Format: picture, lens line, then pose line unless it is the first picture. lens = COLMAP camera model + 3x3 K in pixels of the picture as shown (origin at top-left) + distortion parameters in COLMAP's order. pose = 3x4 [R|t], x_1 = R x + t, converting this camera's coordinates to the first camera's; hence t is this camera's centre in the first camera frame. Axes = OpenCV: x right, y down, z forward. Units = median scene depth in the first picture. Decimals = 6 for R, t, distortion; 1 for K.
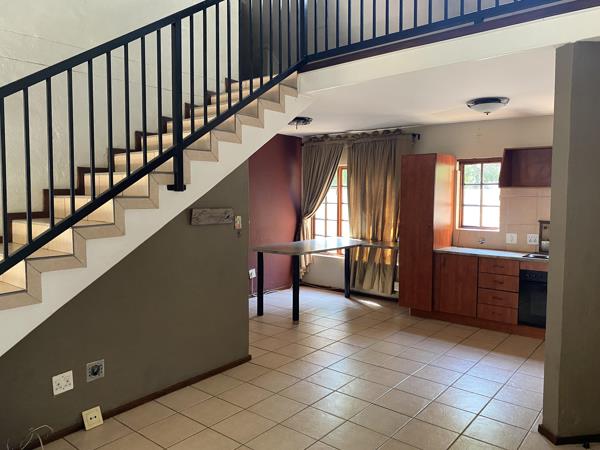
lens RADIAL K [[458.7, 0, 294.0], [0, 458.7, 220.1], [0, 0, 1]] dist [0.027594, -0.063199]
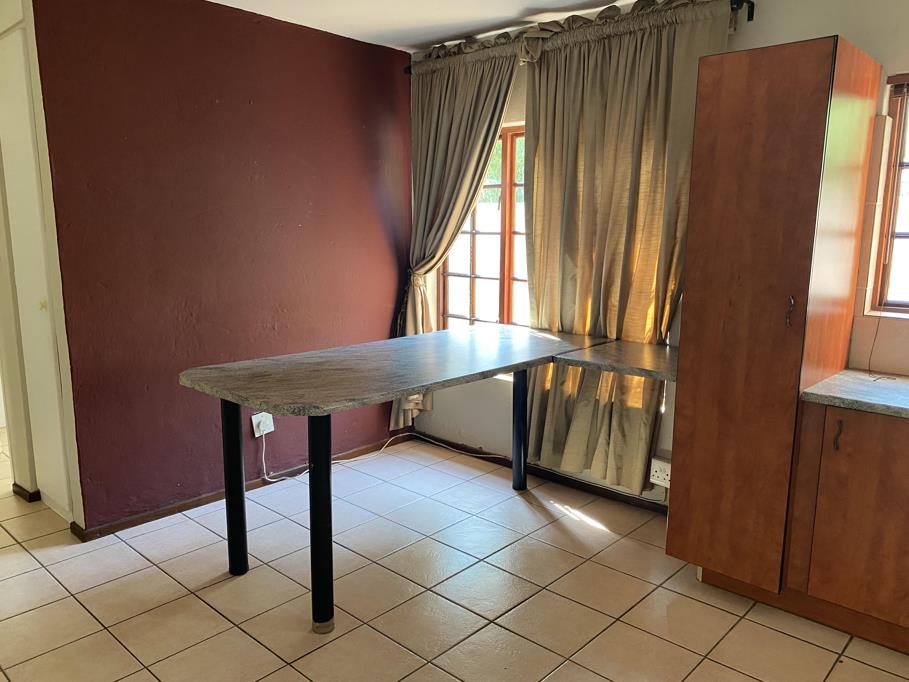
lens RADIAL K [[694.9, 0, 453.6], [0, 694.9, 348.3], [0, 0, 1]] dist [0.027594, -0.063199]
pose [[0.999242, 0.009526, -0.037755, 0.100589], [-0.005169, 0.993482, 0.113871, -0.009551], [0.038594, -0.113590, 0.992778, 0.549957]]
